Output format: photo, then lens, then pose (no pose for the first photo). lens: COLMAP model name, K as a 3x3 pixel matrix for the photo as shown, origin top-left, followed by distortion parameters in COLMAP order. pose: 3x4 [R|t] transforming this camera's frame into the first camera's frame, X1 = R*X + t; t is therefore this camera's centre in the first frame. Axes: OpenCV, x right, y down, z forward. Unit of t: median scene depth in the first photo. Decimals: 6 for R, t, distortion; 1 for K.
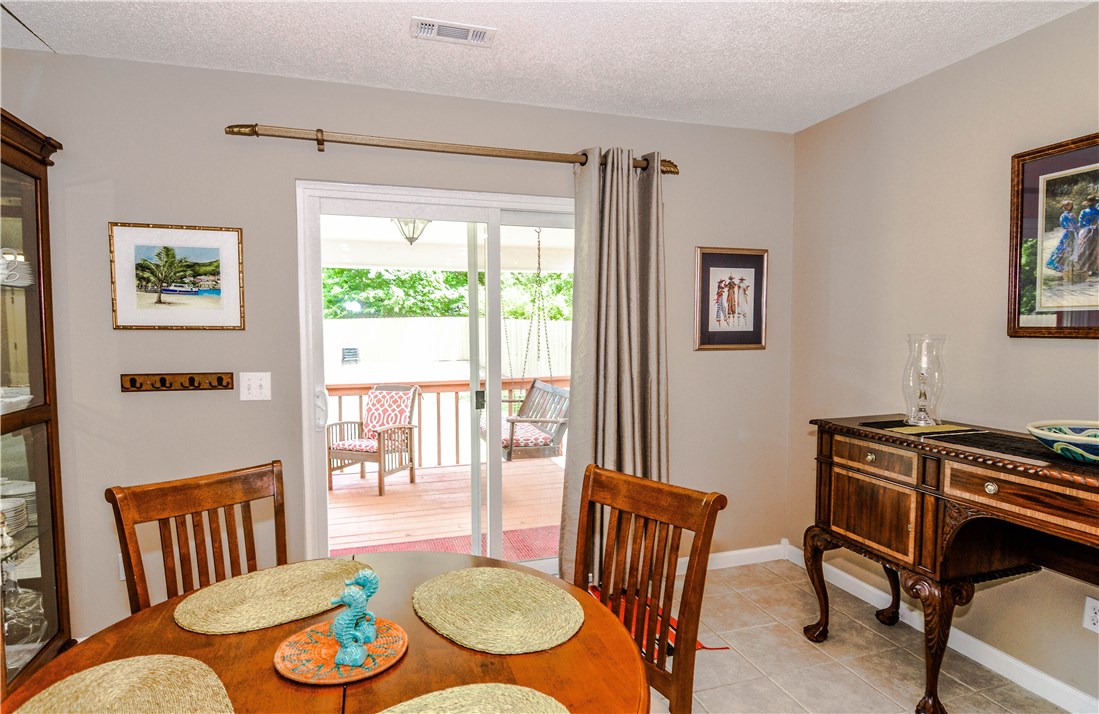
lens RADIAL K [[598.1, 0, 548.7], [0, 598.1, 355.3], [0, 0, 1]] dist [-0.021115, -0.001495]
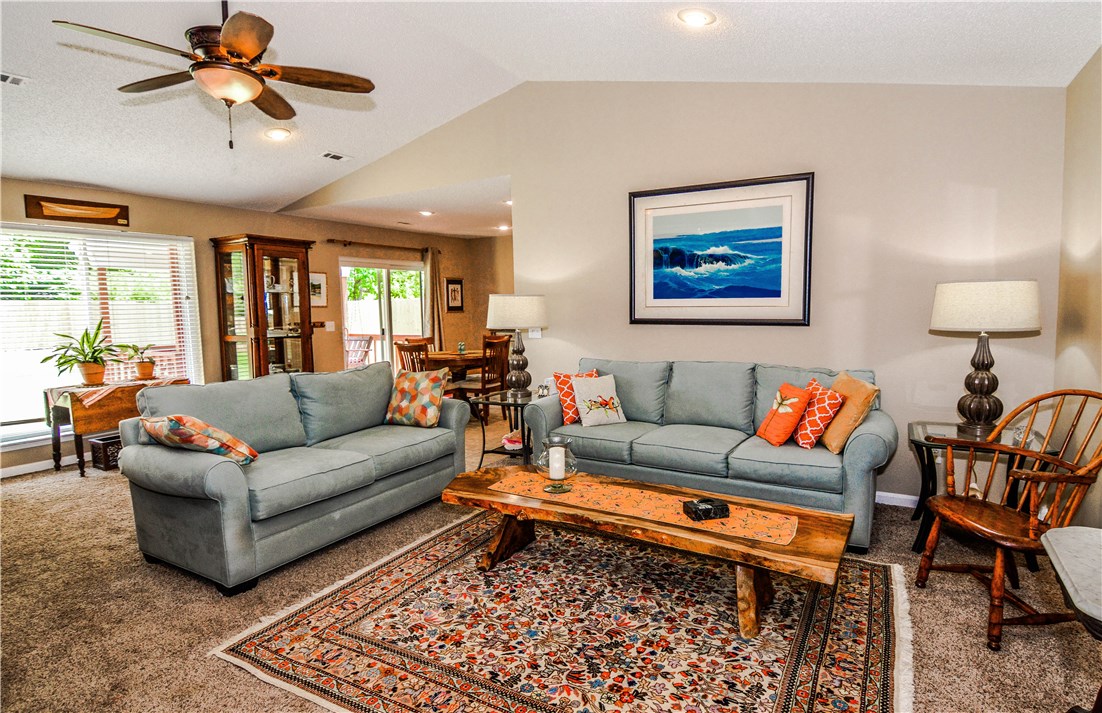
lens RADIAL K [[593.2, 0, 555.5], [0, 593.2, 360.3], [0, 0, 1]] dist [-0.015707, -0.005354]
pose [[0.753237, -0.070360, 0.653976, -1.655085], [0.045620, 0.997456, 0.054769, 0.115610], [-0.656166, -0.011420, 0.754531, -2.017508]]
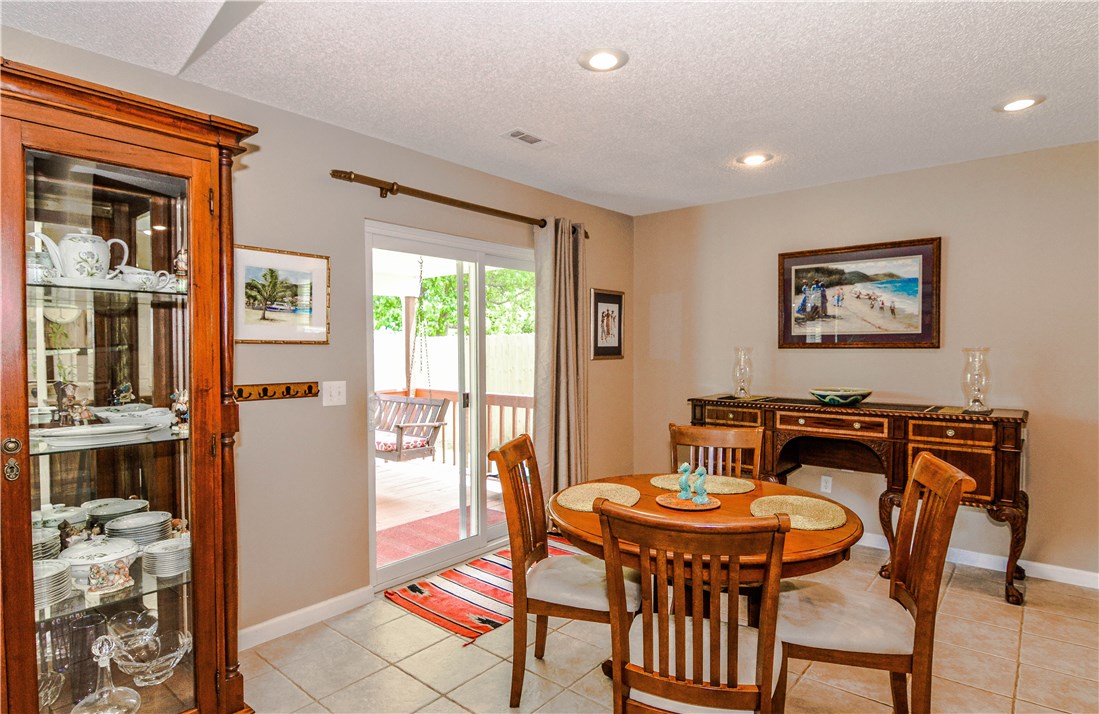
lens RADIAL K [[591.6, 0, 547.2], [0, 591.6, 356.4], [0, 0, 1]] dist [-0.015707, -0.005354]
pose [[0.847708, -0.008732, 0.530392, -0.789773], [0.025086, 0.999406, -0.023641, 0.019105], [-0.529870, 0.033346, 0.847423, -0.198892]]
